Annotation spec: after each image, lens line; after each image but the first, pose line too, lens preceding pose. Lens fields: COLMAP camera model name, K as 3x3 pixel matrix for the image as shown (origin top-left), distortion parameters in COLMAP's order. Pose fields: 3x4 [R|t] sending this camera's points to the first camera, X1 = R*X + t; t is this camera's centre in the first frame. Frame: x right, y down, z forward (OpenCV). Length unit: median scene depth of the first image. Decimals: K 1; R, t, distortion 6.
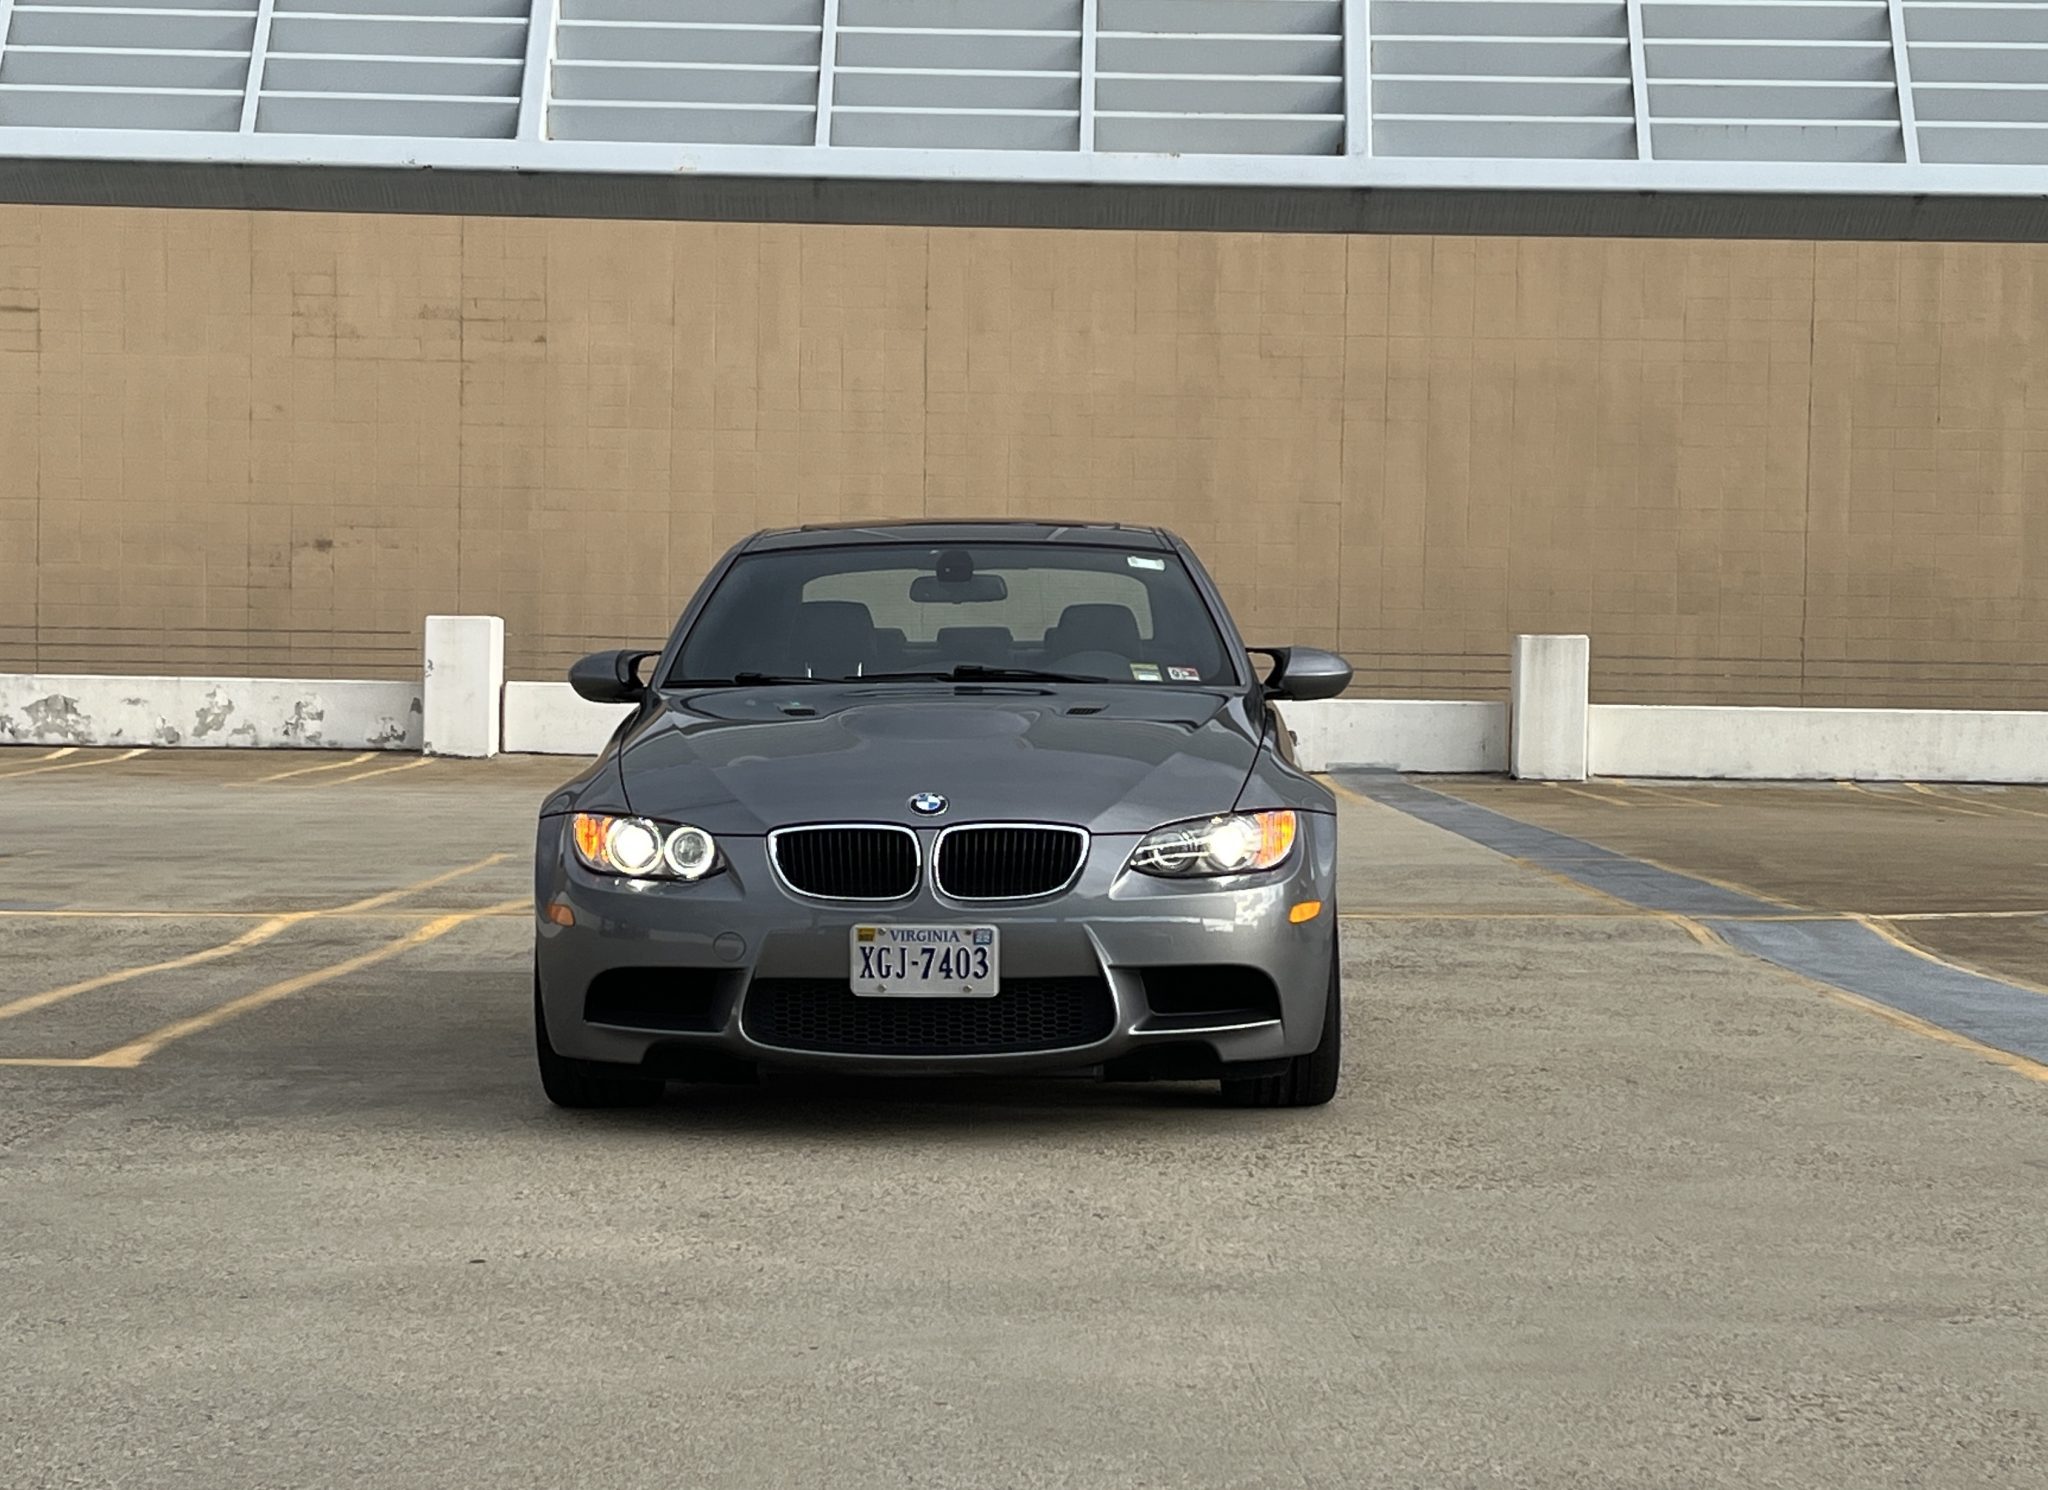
lens RADIAL K [[3556.0, 0, 1034.5], [0, 3556.0, 784.7], [0, 0, 1]] dist [0.074125, 0.000000]
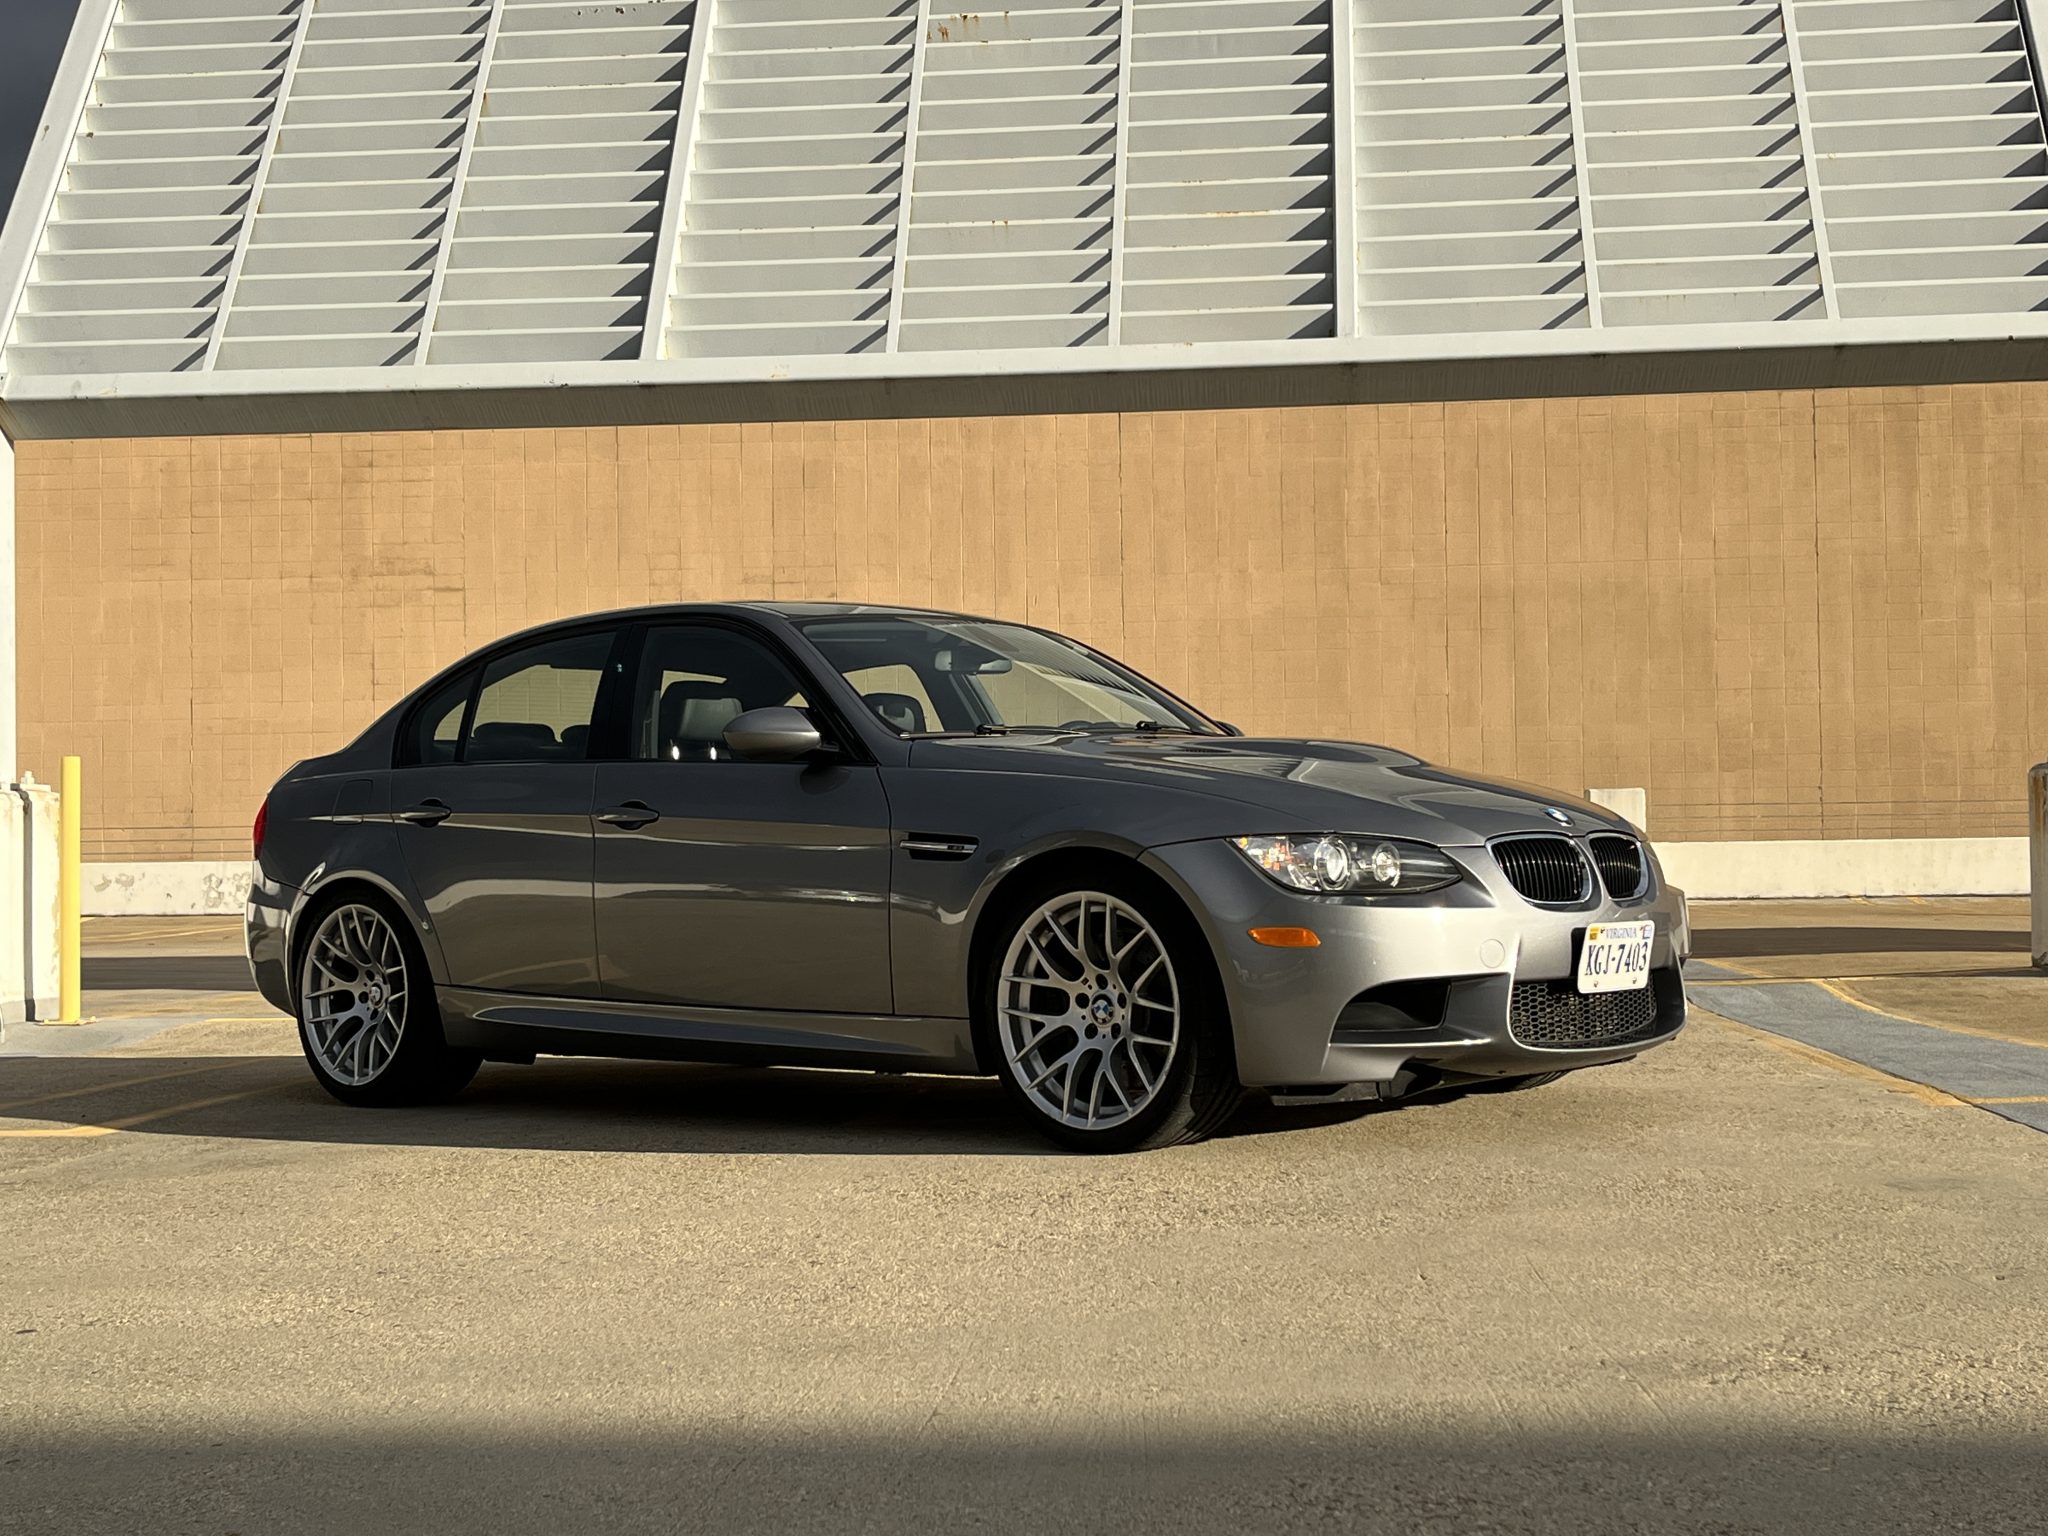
lens RADIAL K [[2558.5, 0, 1041.0], [0, 2558.5, 813.5], [0, 0, 1]] dist [0.038863, 0.000000]
pose [[0.994930, -0.033528, -0.094811, 0.065388], [0.028736, 0.998261, -0.051464, 0.019440], [0.096372, 0.048479, 0.994164, 0.164442]]
